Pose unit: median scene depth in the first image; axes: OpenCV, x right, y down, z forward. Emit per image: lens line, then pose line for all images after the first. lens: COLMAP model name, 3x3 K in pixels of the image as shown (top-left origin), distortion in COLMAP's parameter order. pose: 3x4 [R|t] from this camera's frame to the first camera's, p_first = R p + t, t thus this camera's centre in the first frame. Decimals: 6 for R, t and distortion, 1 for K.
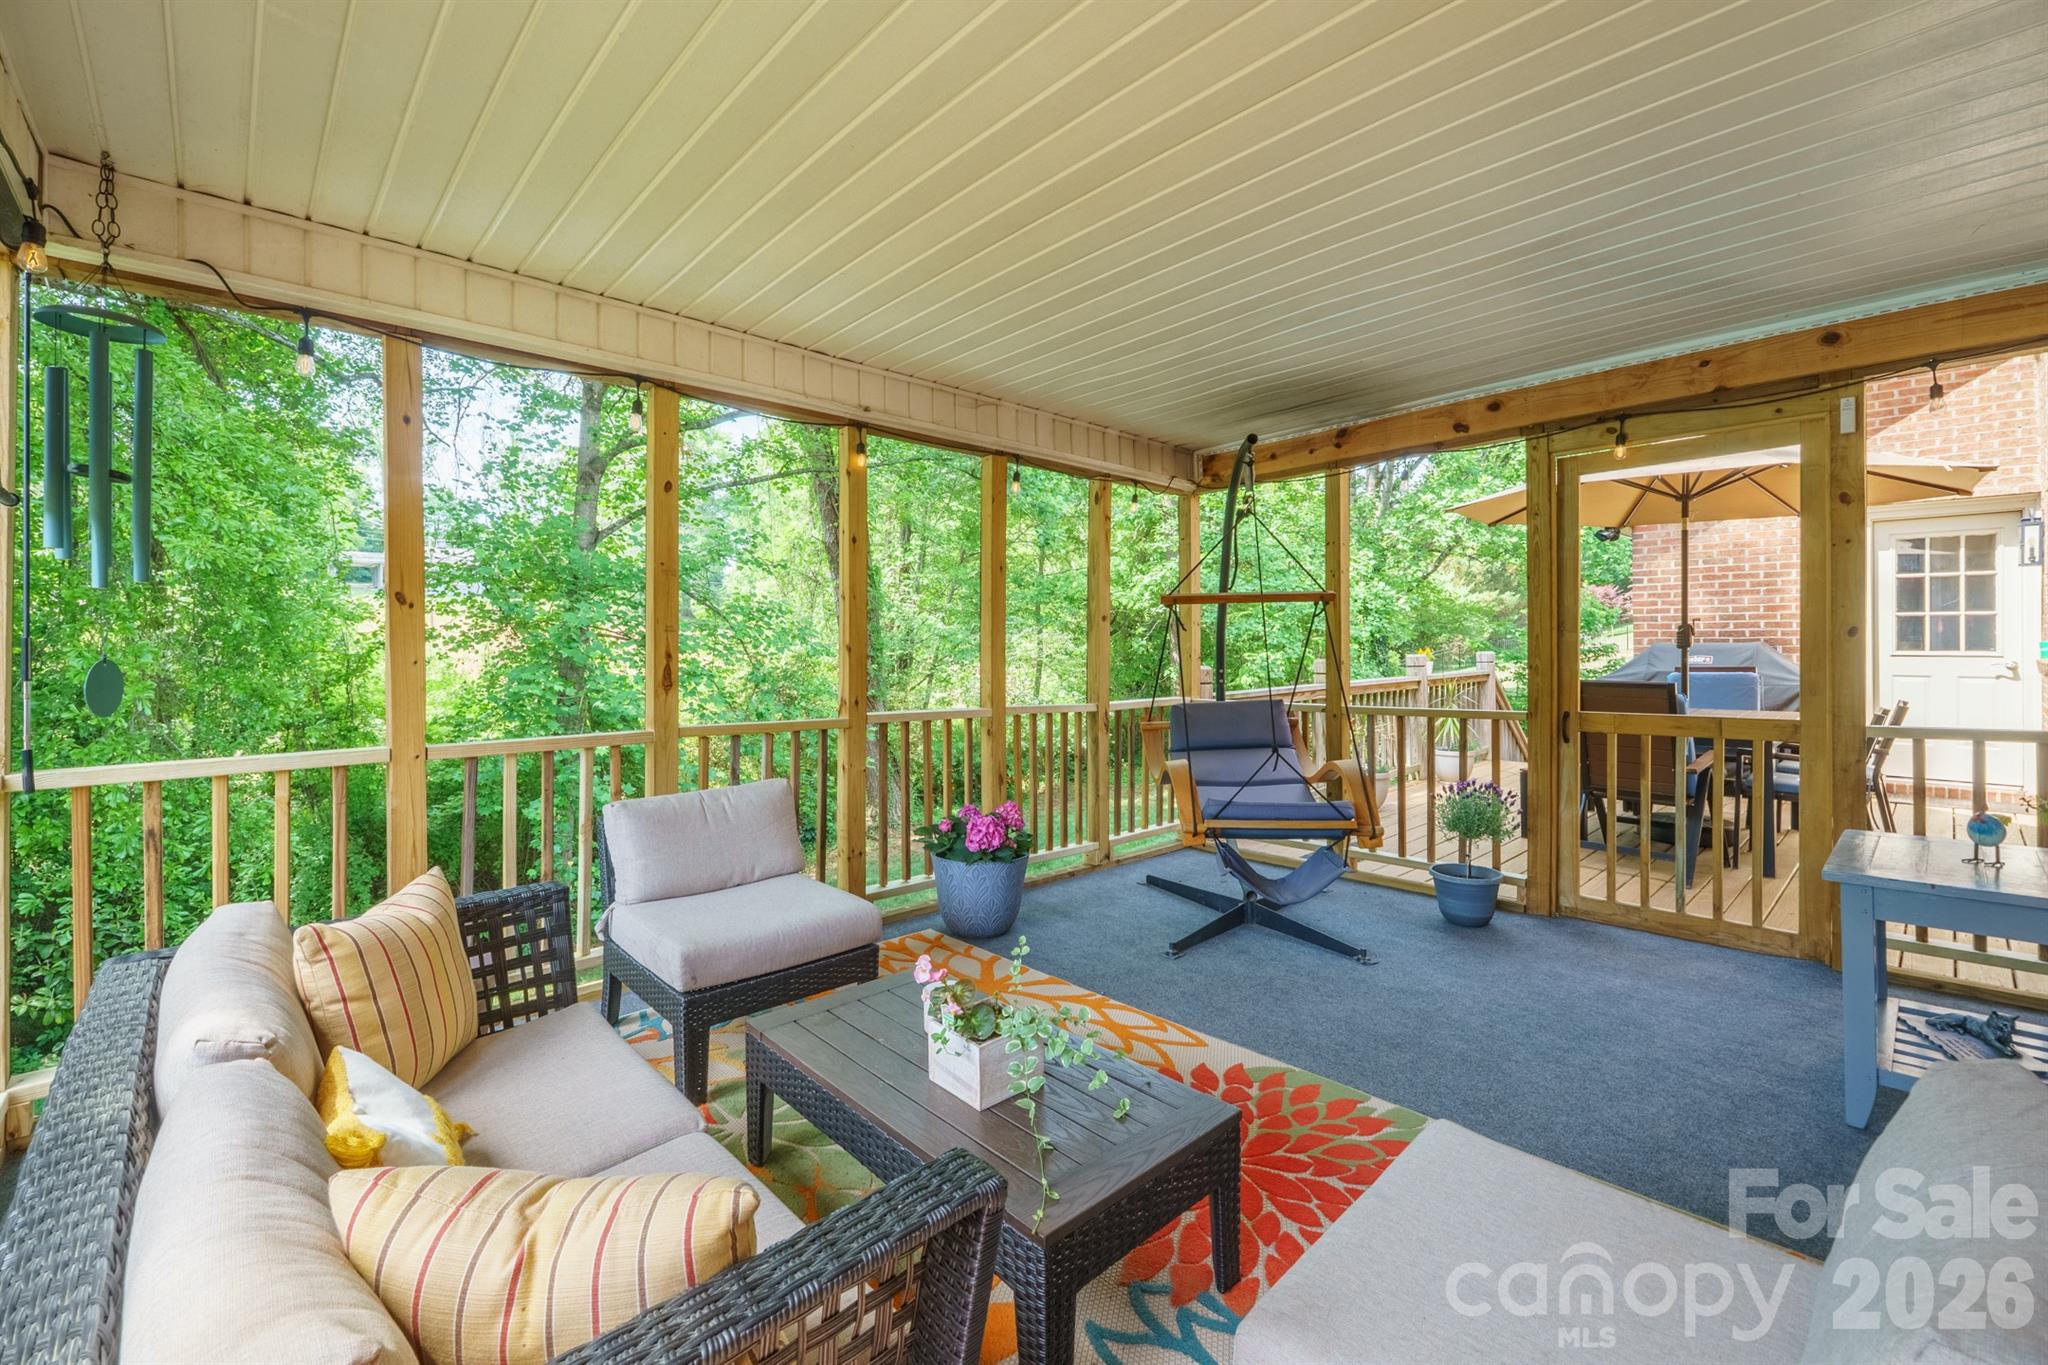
lens RADIAL K [[857.3, 0, 1025.5], [0, 857.3, 646.9], [0, 0, 1]] dist [-0.000869, 0.000437]
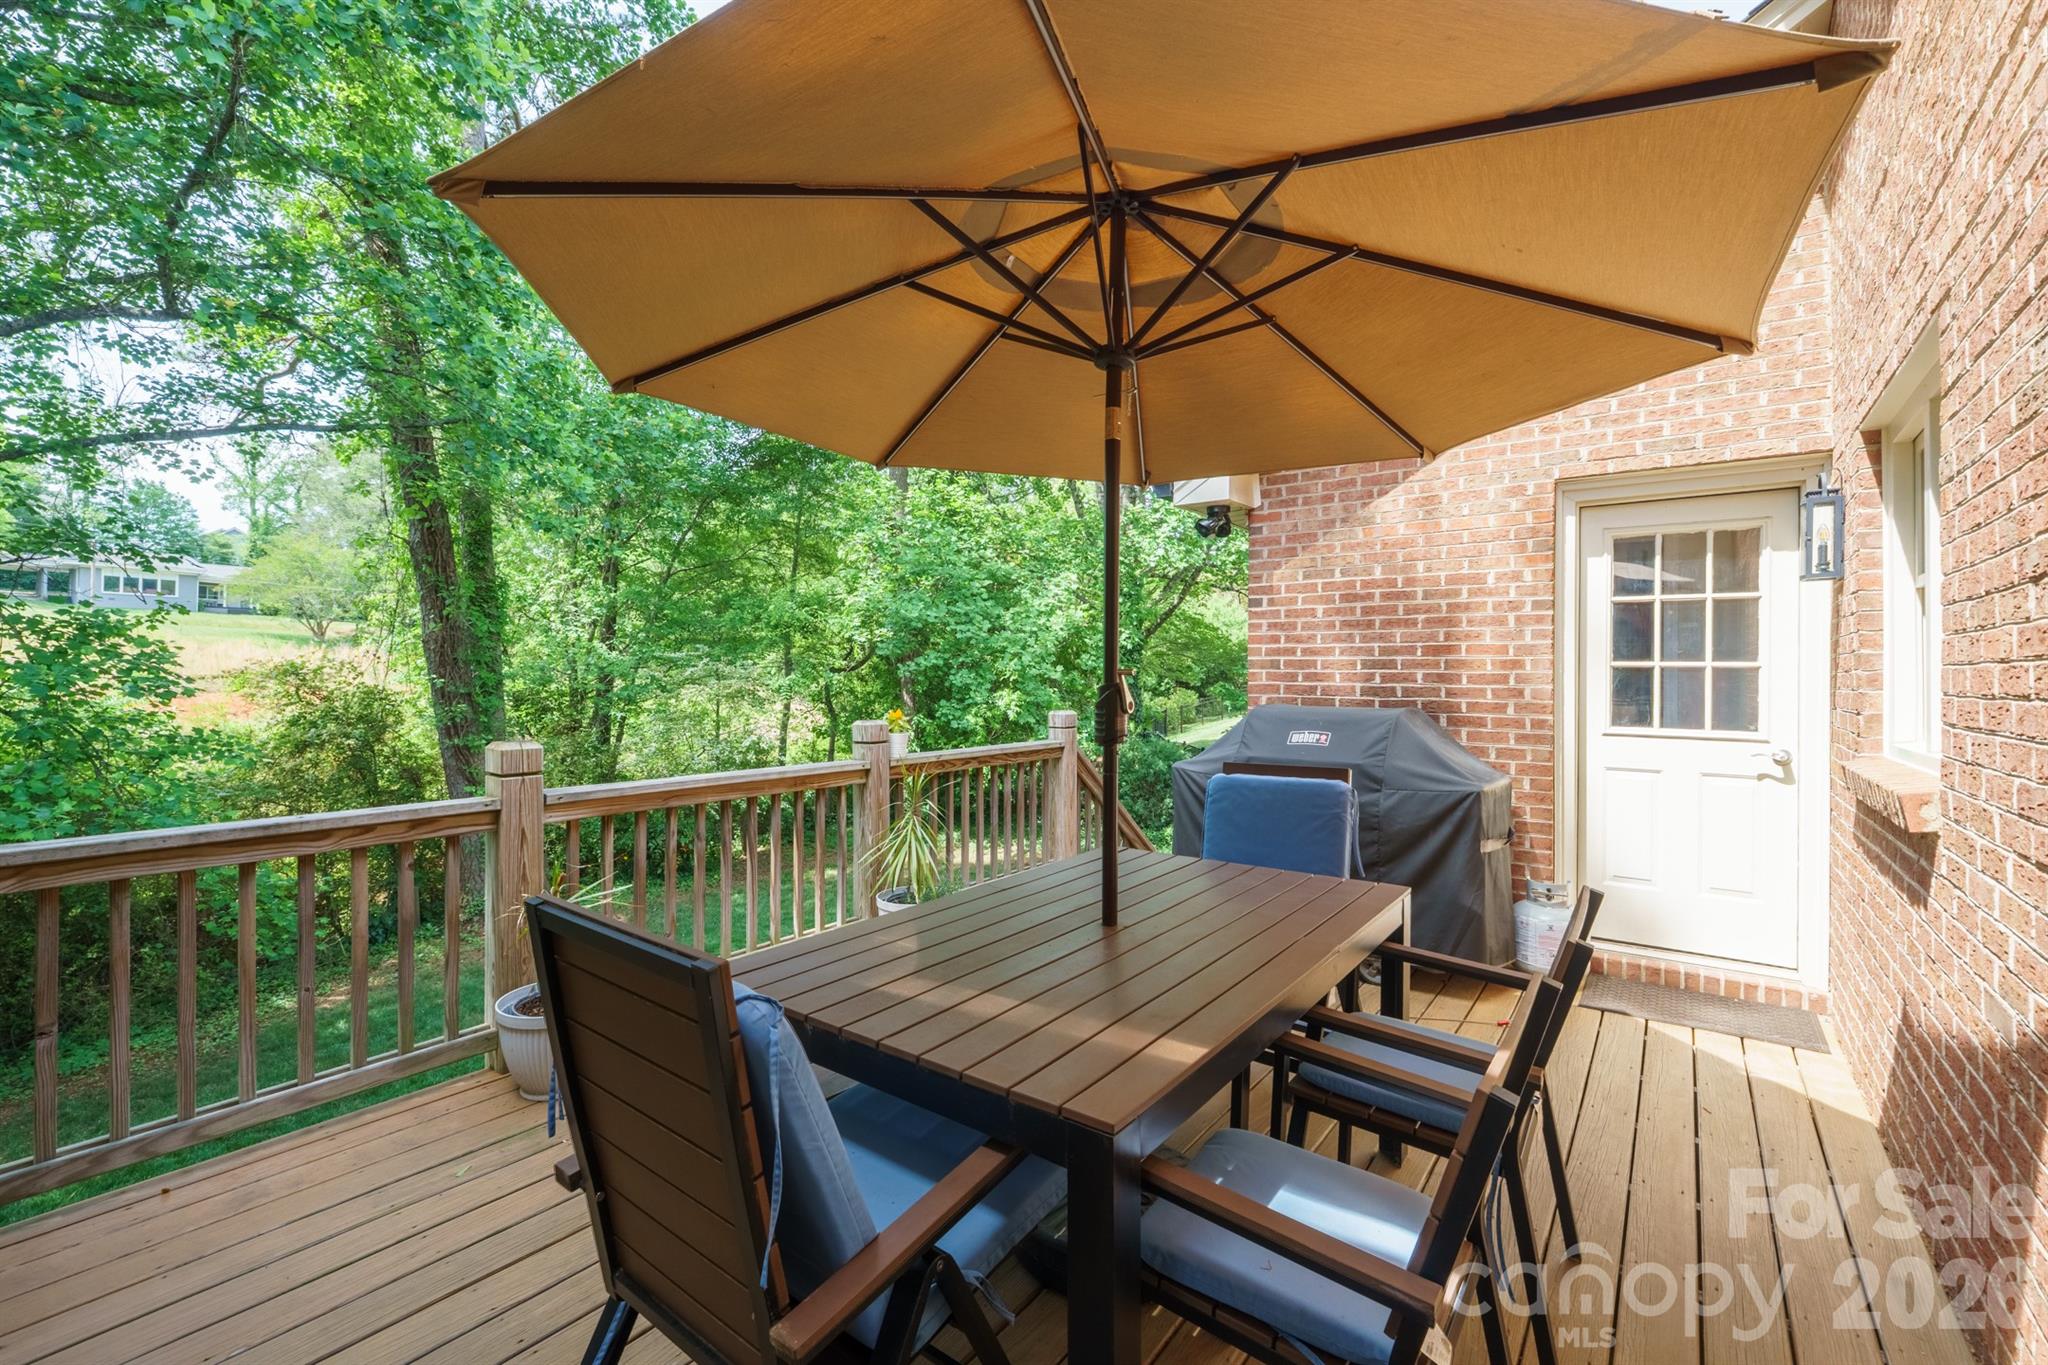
lens RADIAL K [[857.3, 0, 1023.4], [0, 857.3, 678.4], [0, 0, 1]] dist [-0.000869, 0.000437]
pose [[0.985757, 0.013225, 0.167657, 0.486788], [-0.012786, 0.999911, -0.003699, -0.019616], [-0.167691, 0.001503, 0.985838, 0.456702]]
